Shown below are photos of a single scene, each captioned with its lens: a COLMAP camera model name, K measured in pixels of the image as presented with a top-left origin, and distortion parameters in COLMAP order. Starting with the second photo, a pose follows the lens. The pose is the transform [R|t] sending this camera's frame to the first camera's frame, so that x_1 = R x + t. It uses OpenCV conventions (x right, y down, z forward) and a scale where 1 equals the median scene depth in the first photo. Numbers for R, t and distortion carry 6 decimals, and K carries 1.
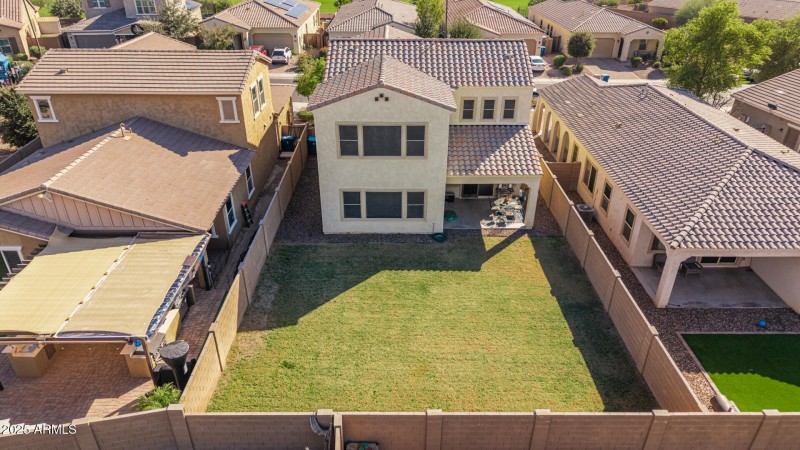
lens RADIAL K [[534.5, 0, 401.7], [0, 534.5, 222.7], [0, 0, 1]] dist [0.002199, 0.000259]
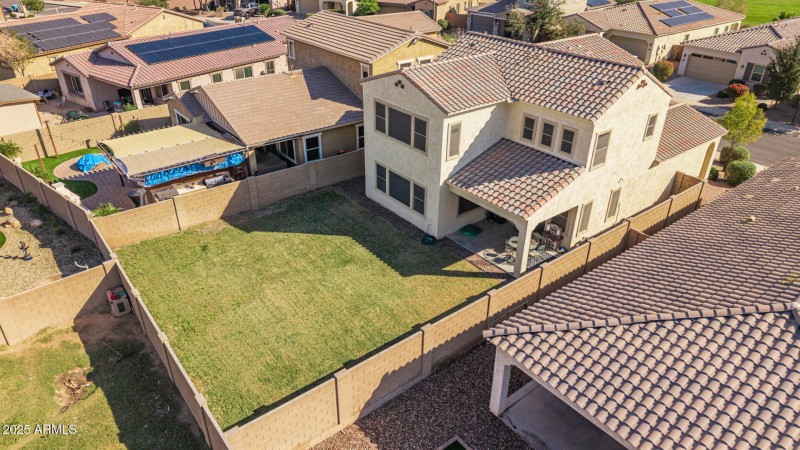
lens RADIAL K [[534.5, 0, 401.2], [0, 534.5, 228.0], [0, 0, 1]] dist [0.002199, 0.000259]
pose [[0.614623, 0.390403, -0.685438, 0.721938], [-0.384643, 0.906961, 0.171671, -0.144692], [0.688686, 0.158135, 0.707605, 0.278007]]
